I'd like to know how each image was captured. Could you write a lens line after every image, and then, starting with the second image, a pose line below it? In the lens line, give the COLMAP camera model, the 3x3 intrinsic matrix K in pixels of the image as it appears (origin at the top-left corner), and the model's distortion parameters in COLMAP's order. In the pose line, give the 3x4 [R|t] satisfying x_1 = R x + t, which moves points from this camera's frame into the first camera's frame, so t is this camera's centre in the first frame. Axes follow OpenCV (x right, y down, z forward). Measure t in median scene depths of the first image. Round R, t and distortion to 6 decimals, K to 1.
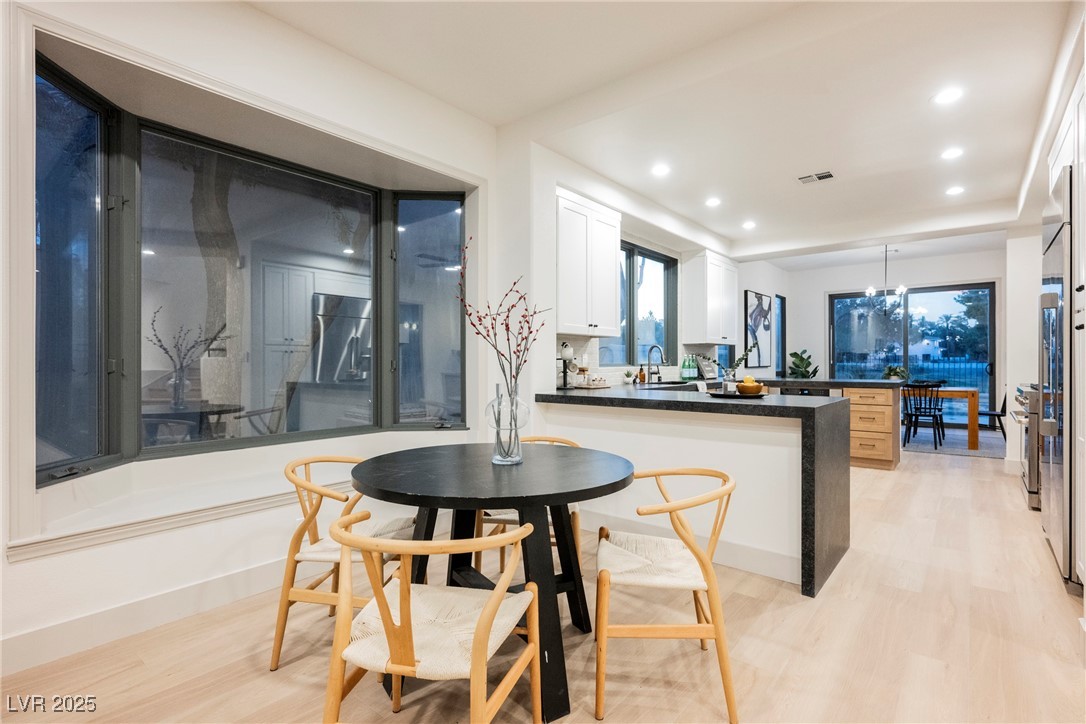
lens RADIAL K [[520.3, 0, 543.8], [0, 520.3, 364.7], [0, 0, 1]] dist [-0.000770, -0.000460]
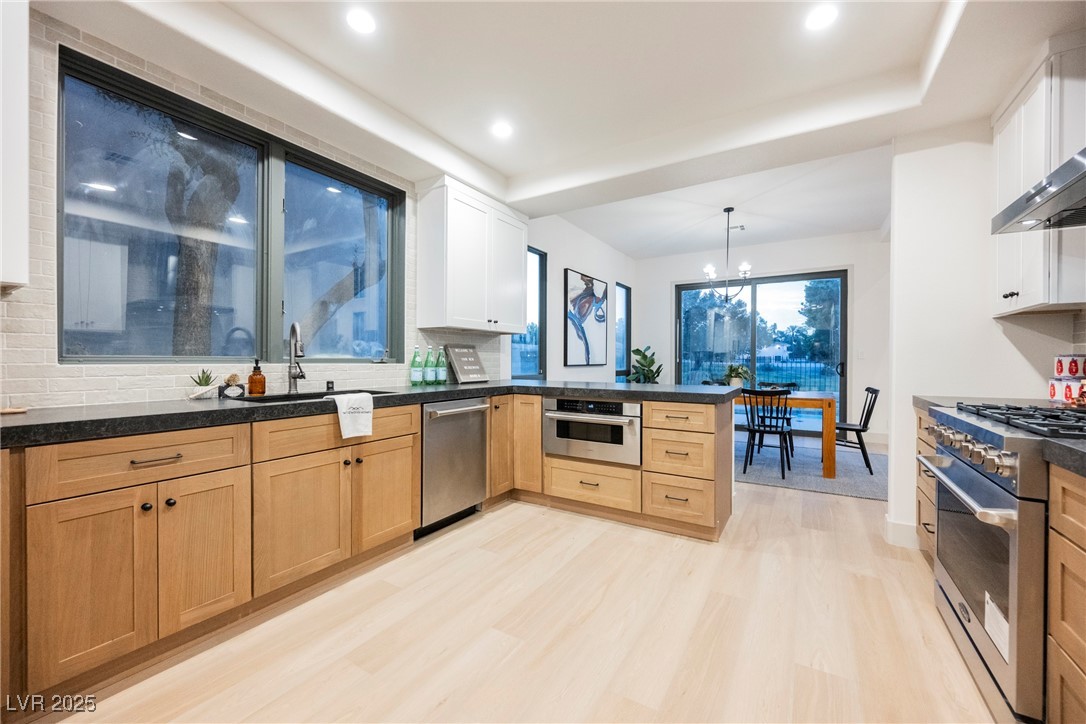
lens RADIAL K [[425.4, 0, 544.1], [0, 425.4, 363.4], [0, 0, 1]] dist [-0.001761, 0.000260]
pose [[0.991346, 0.006545, 0.131109, 0.261745], [-0.006832, 0.999975, 0.001738, 0.000529], [-0.131095, -0.002619, 0.991366, 0.346793]]
